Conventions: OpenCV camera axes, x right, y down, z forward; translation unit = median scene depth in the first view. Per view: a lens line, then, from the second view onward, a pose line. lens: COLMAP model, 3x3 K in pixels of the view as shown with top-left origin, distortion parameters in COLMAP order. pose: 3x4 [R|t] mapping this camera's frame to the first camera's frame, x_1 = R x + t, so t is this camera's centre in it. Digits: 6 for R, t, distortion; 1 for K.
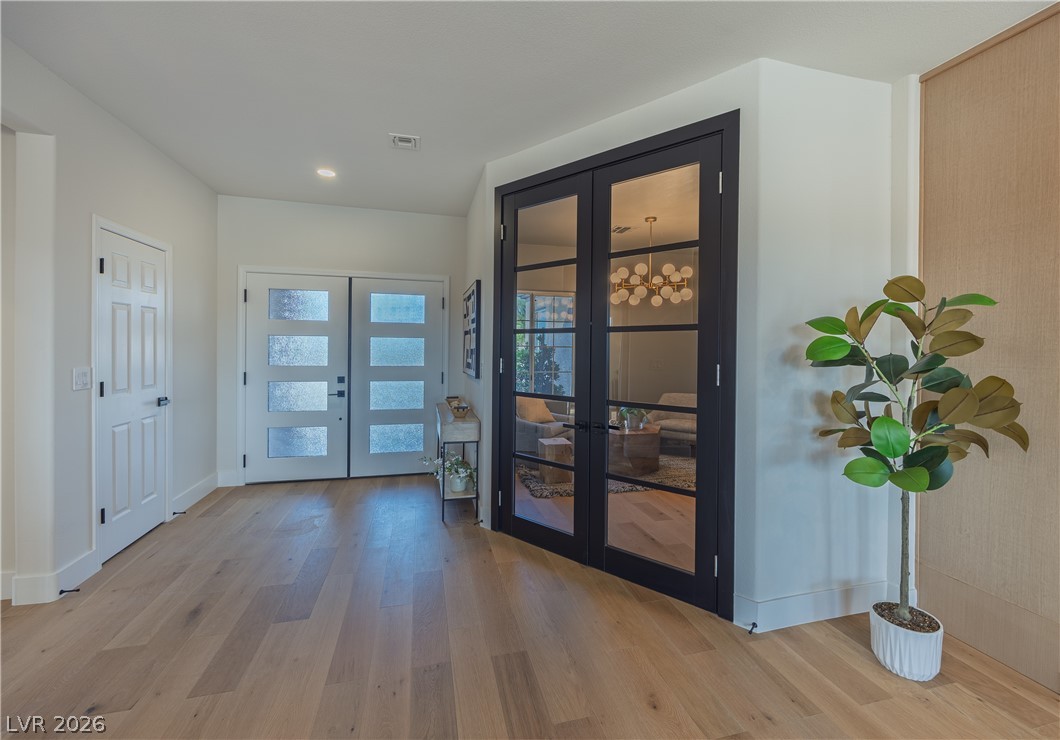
lens RADIAL K [[436.3, 0, 535.7], [0, 436.3, 350.1], [0, 0, 1]] dist [-0.000060, 0.000023]
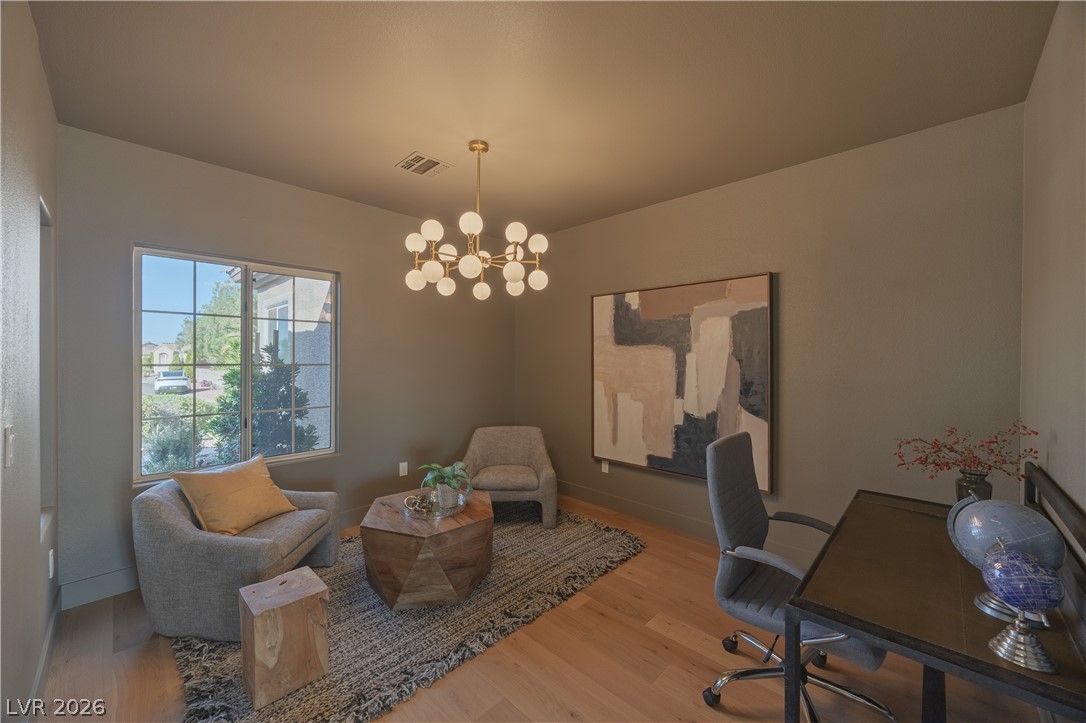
lens RADIAL K [[418.1, 0, 542.4], [0, 418.1, 357.4], [0, 0, 1]] dist [0.001112, 0.000090]
pose [[0.854362, -0.006158, 0.519642, 0.039318], [0.007261, 0.999974, -0.000087, -0.016973], [-0.519628, 0.003847, 0.854384, 0.416779]]
